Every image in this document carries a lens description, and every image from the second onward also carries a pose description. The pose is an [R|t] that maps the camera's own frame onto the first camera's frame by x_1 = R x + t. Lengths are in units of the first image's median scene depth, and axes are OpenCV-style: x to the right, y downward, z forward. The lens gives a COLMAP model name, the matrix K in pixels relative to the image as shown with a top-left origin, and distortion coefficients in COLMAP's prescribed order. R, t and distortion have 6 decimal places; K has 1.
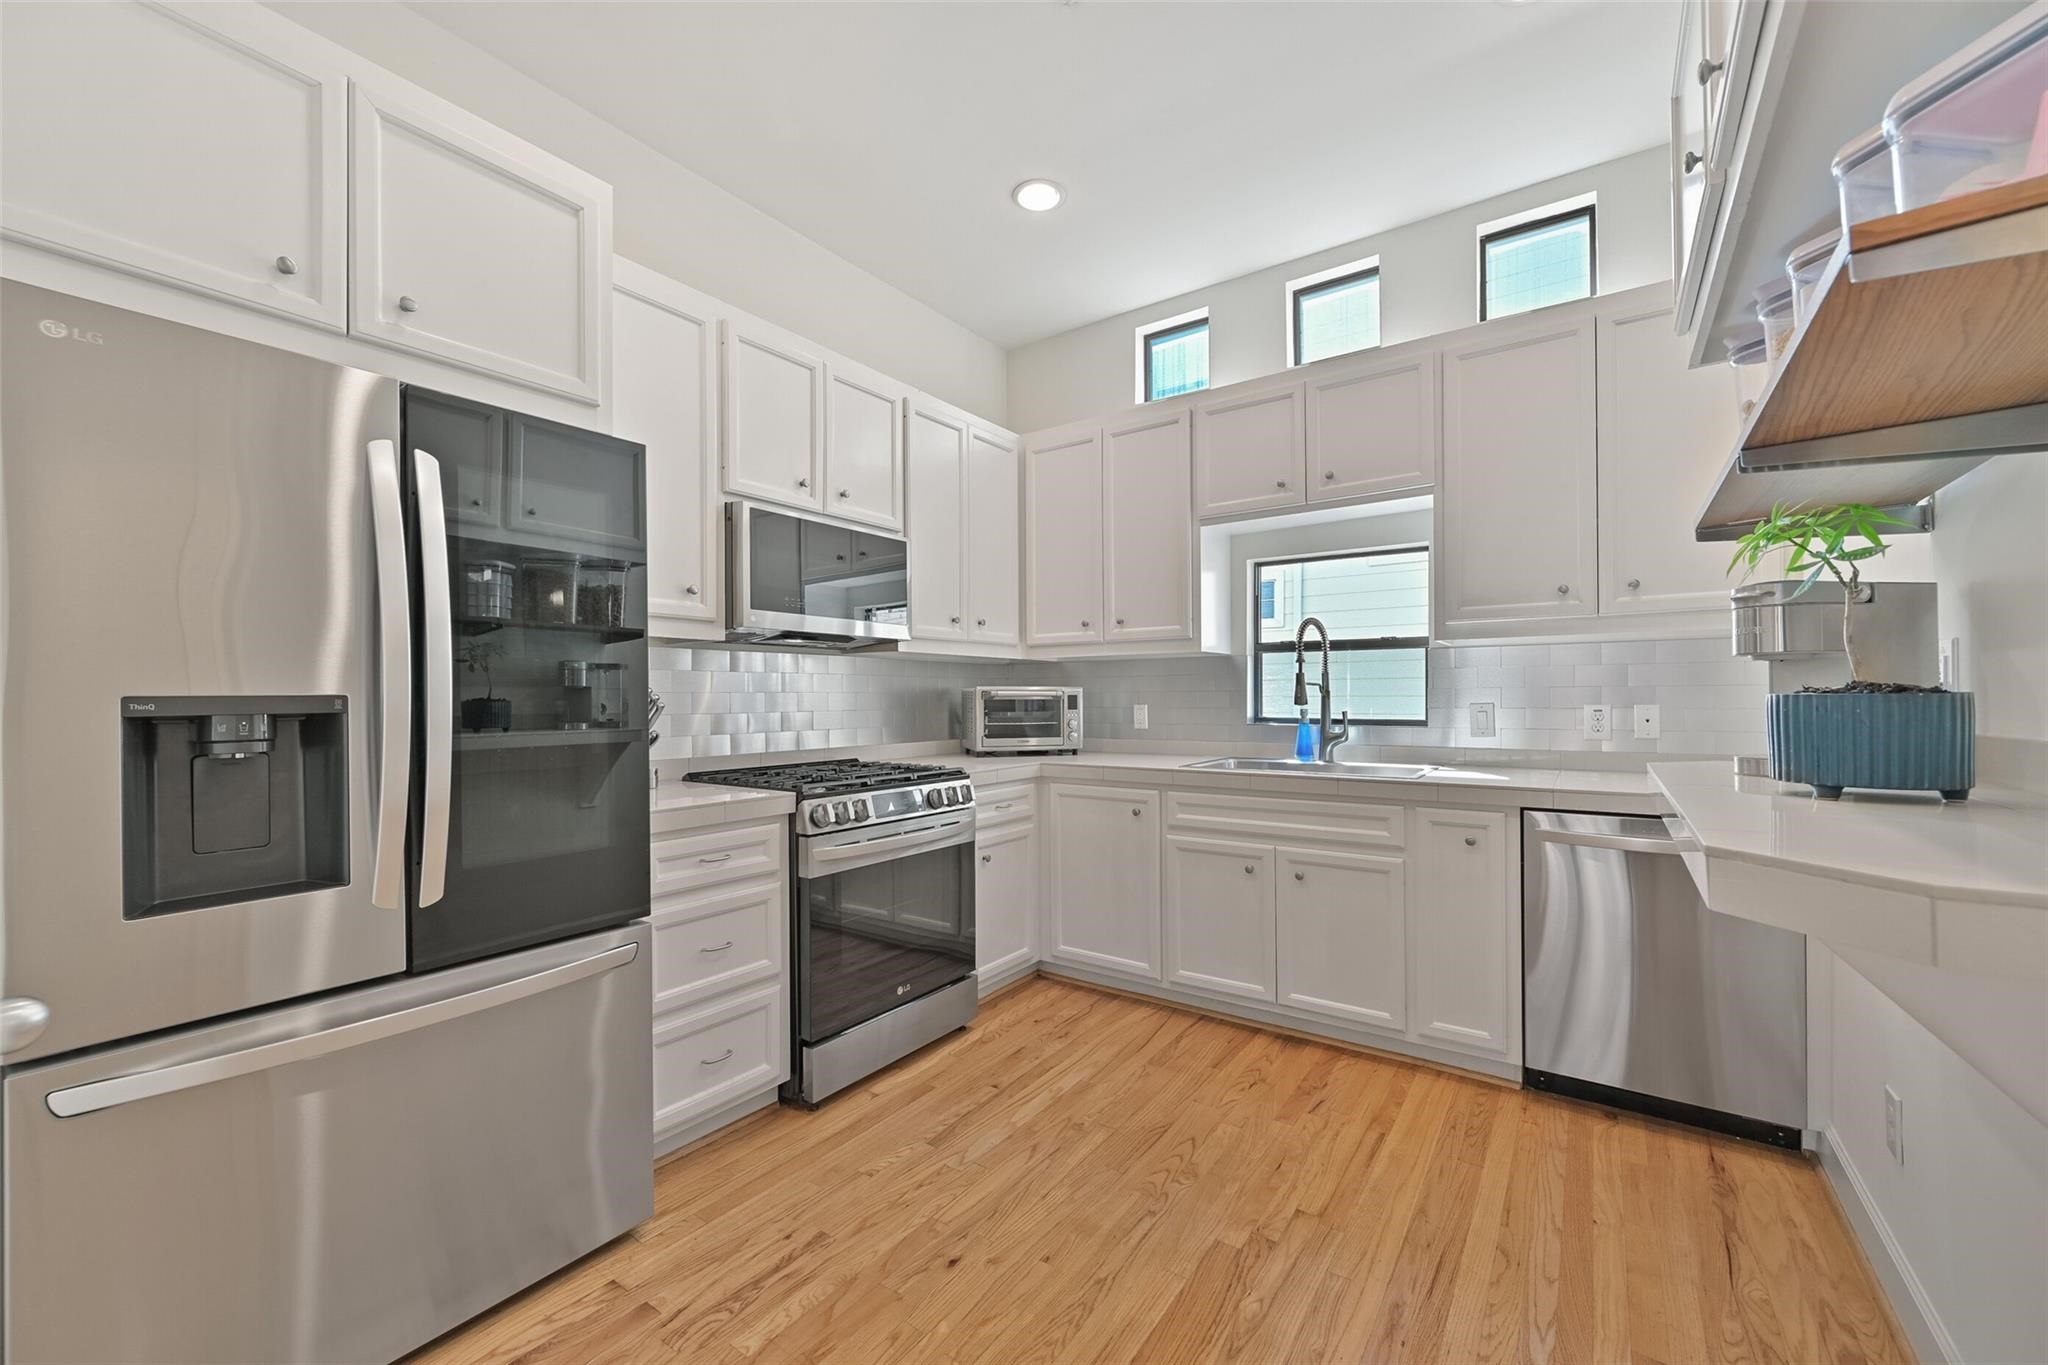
lens RADIAL K [[799.1, 0, 1033.6], [0, 799.1, 715.5], [0, 0, 1]] dist [-0.000356, 0.000363]
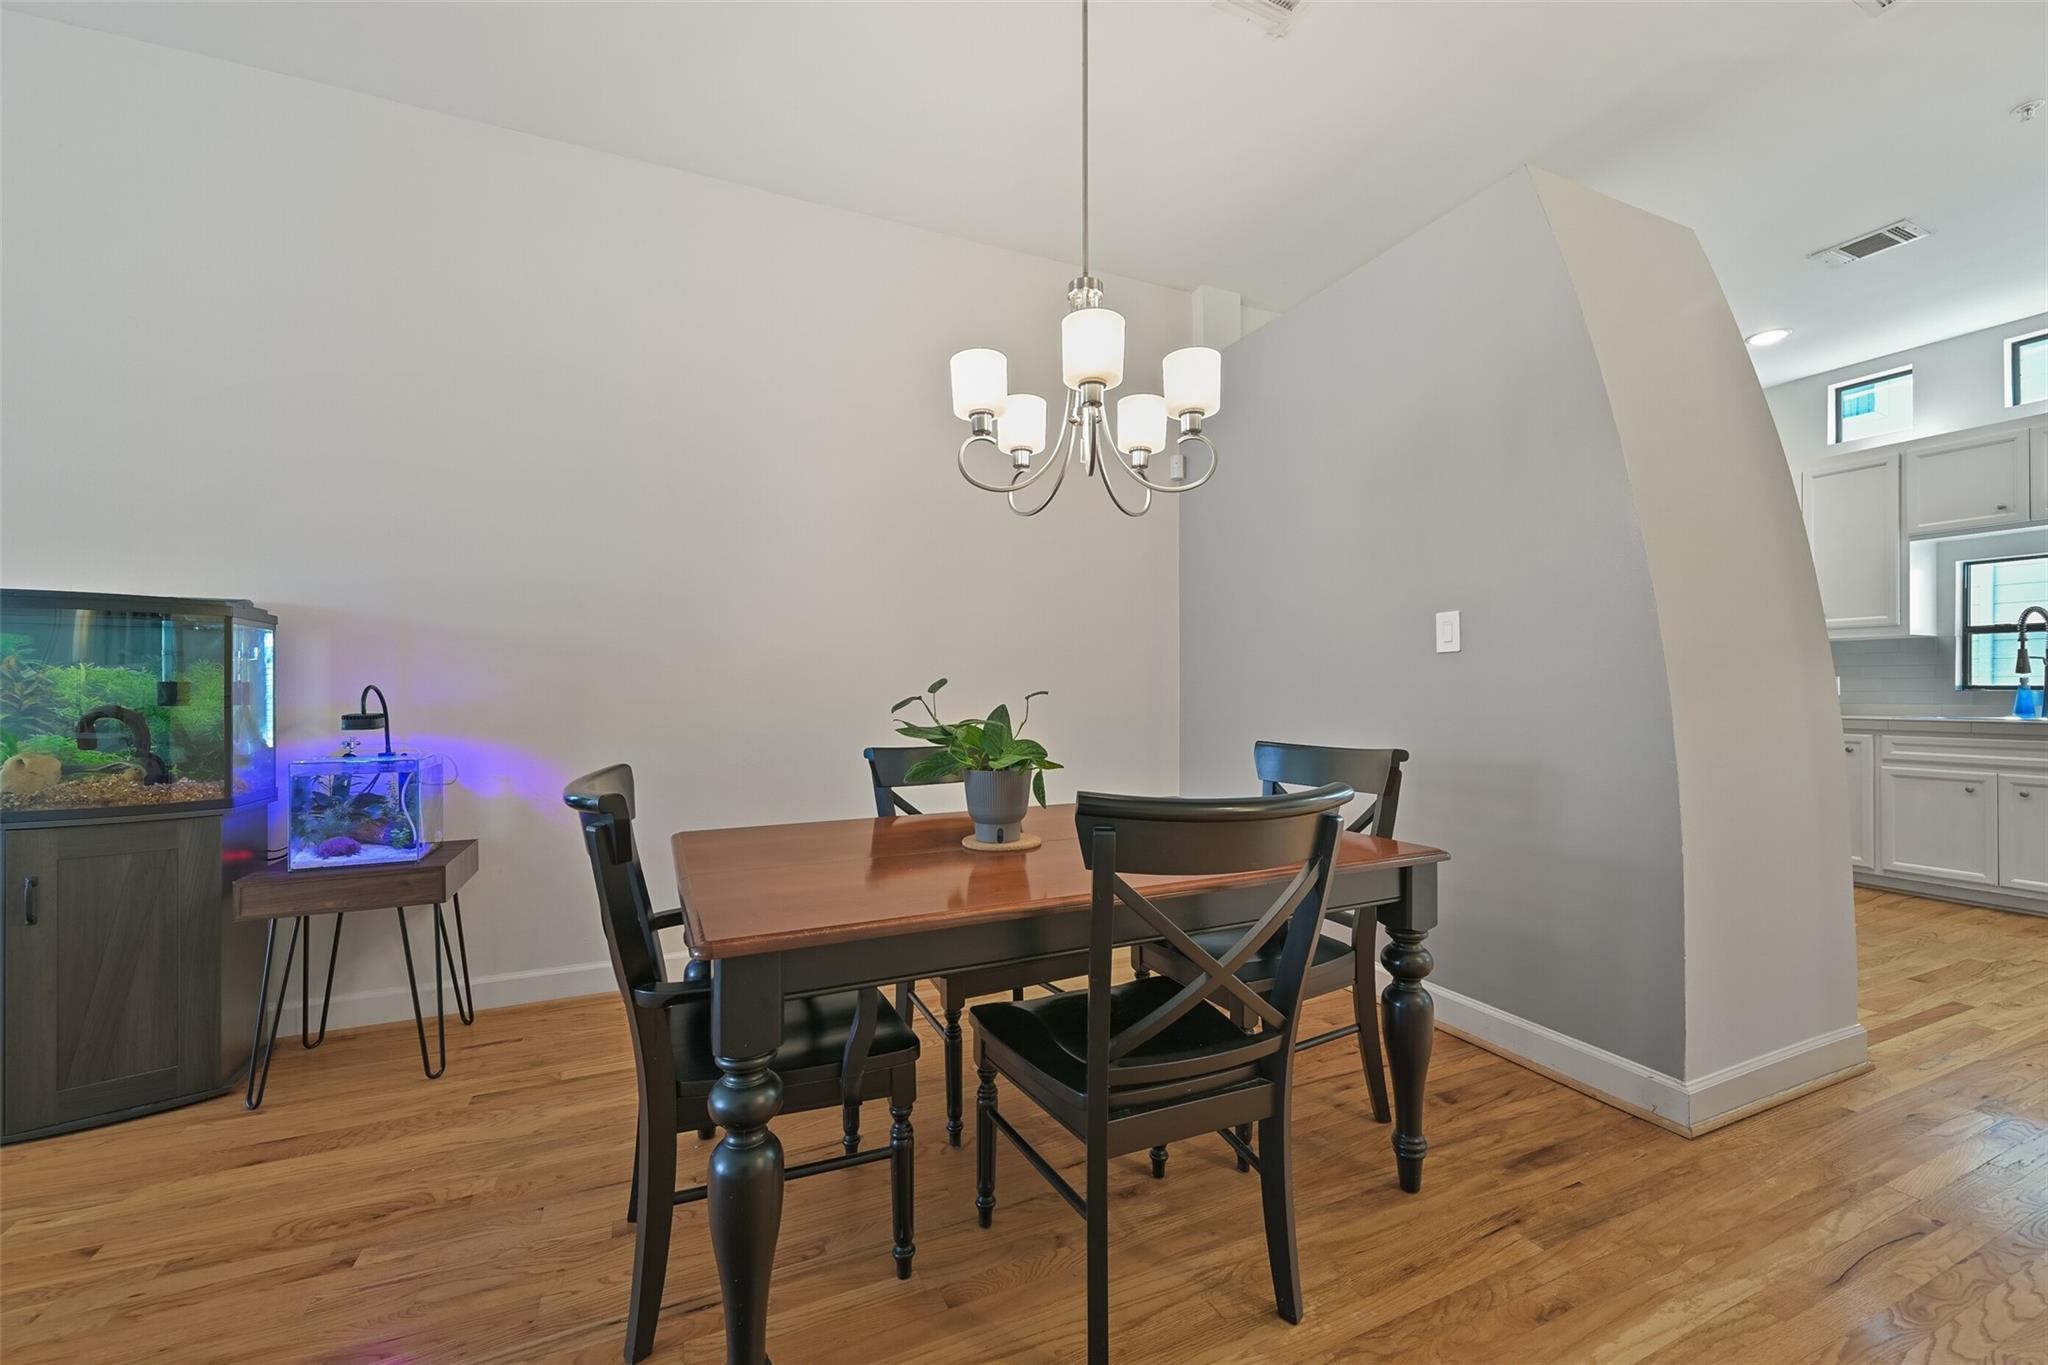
lens RADIAL K [[799.1, 0, 1031.4], [0, 799.1, 692.4], [0, 0, 1]] dist [-0.000232, 0.000127]
pose [[0.858323, 0.003813, -0.513095, -0.401498], [-0.010366, 0.999897, -0.009909, 0.049704], [0.513005, 0.013824, 0.858275, -0.991081]]
